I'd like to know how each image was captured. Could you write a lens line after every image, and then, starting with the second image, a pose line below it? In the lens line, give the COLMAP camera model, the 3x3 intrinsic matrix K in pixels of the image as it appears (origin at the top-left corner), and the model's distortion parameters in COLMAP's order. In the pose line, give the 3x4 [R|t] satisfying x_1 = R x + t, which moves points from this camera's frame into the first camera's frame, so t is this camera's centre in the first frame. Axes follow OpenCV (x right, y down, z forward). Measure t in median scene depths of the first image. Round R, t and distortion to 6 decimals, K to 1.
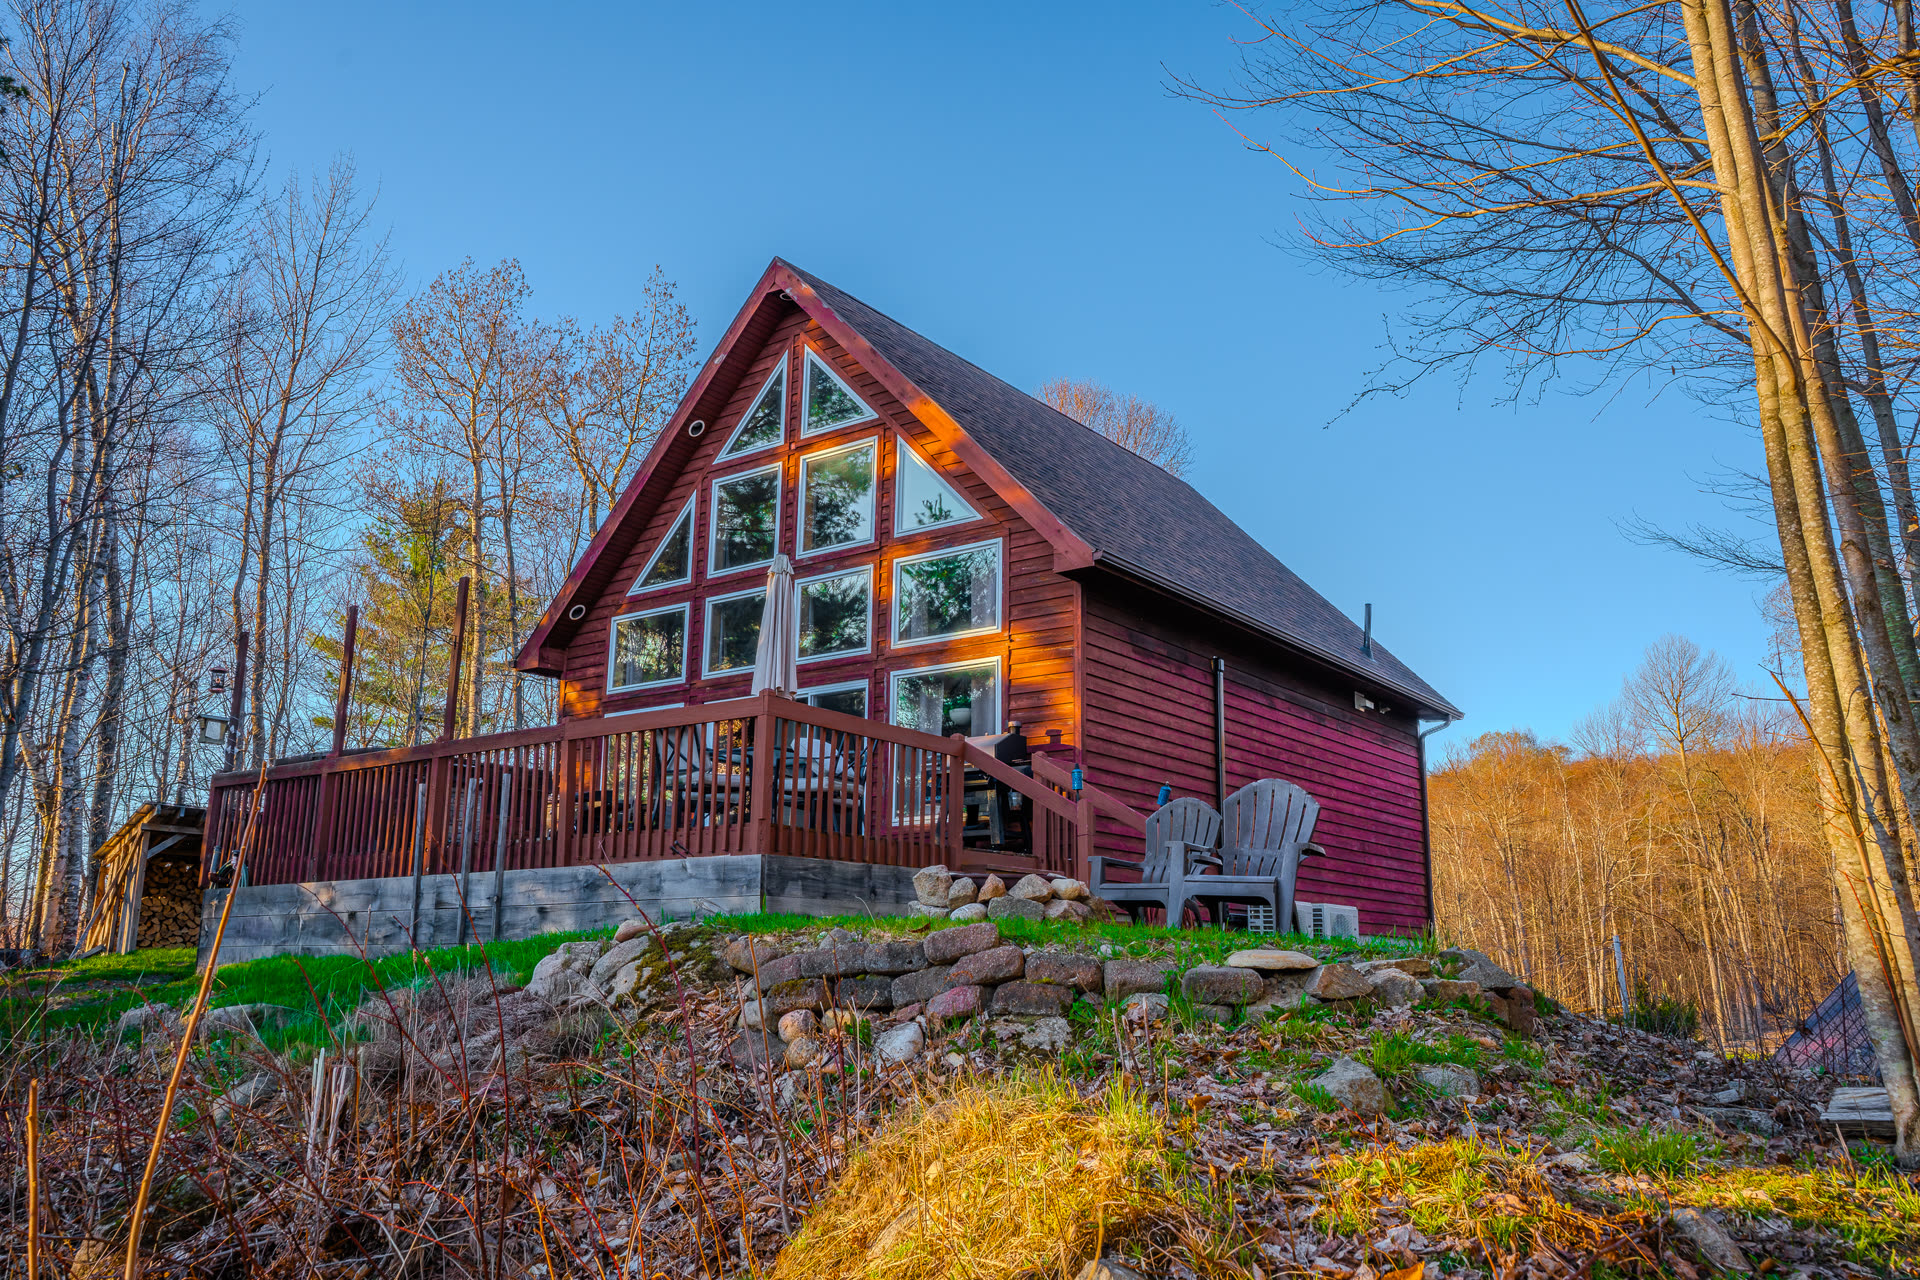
lens RADIAL K [[1496.0, 0, 960.0], [0, 1496.0, 640.0], [0, 0, 1]] dist [0.002691, 0.000894]
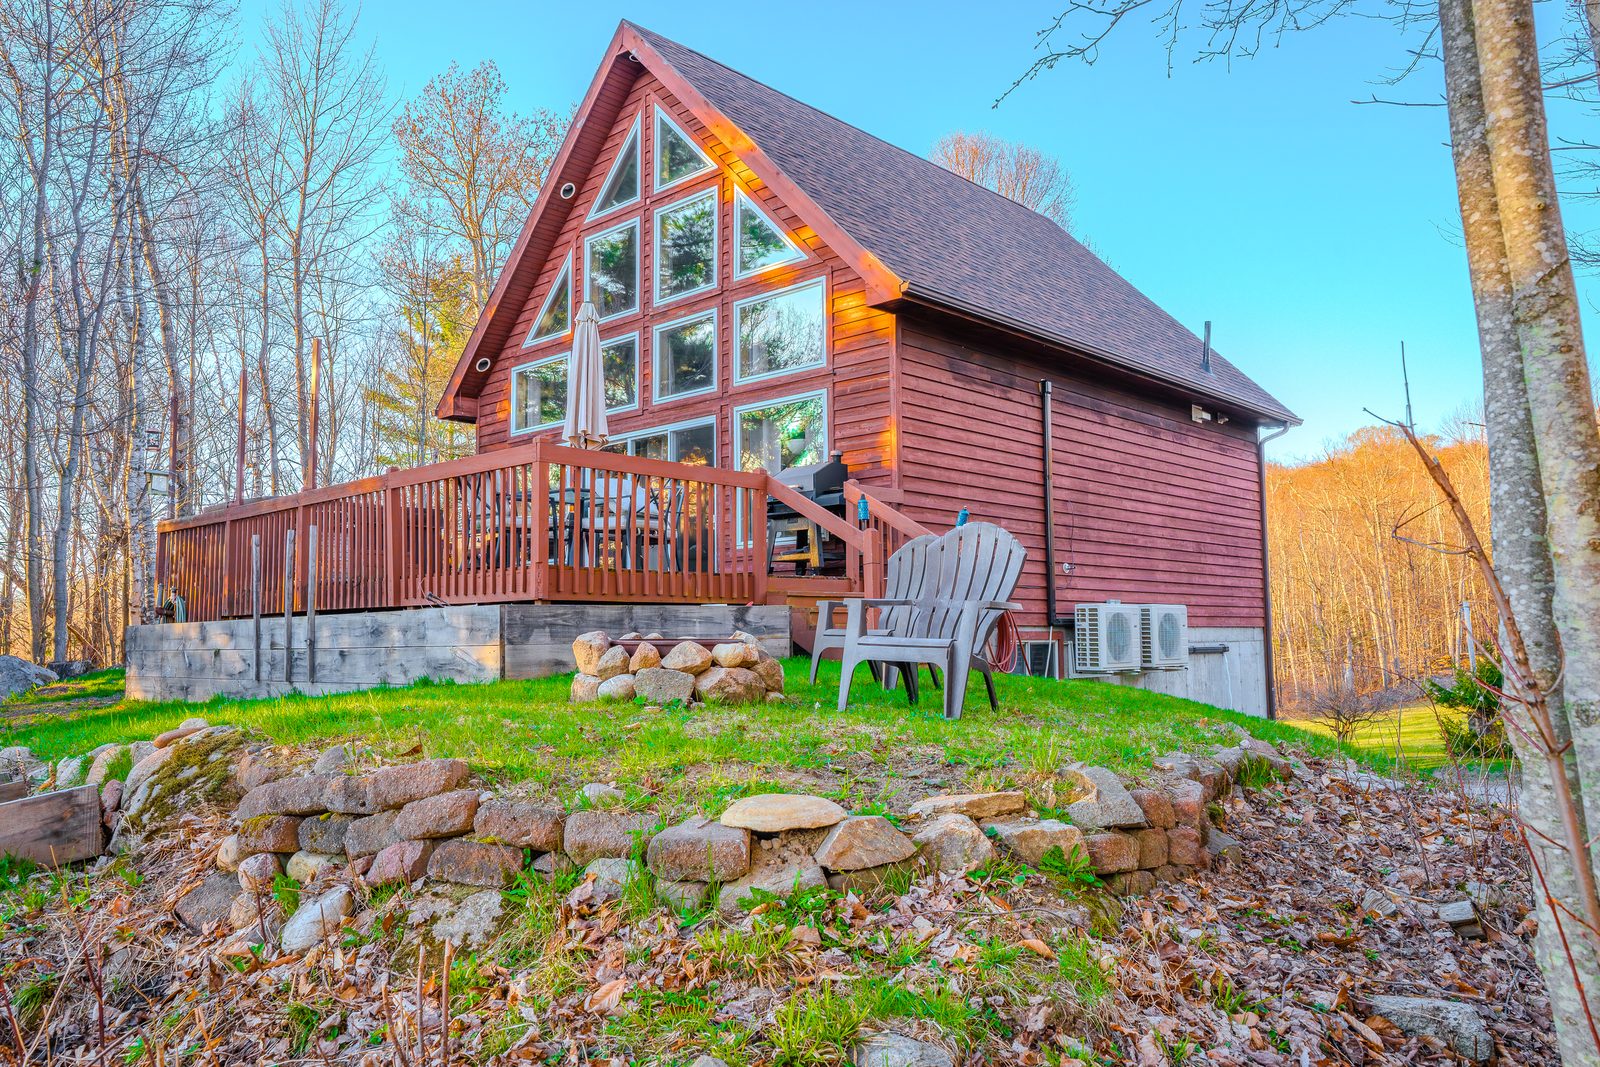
lens RADIAL K [[1189.4, 0, 800.0], [0, 1189.4, 533.5], [0, 0, 1]] dist [0.008531, 0.009005]
pose [[0.993293, -0.031757, -0.111180, 0.096162], [0.046550, 0.990009, 0.133098, -0.001021], [0.105842, -0.137381, 0.984847, 0.144559]]
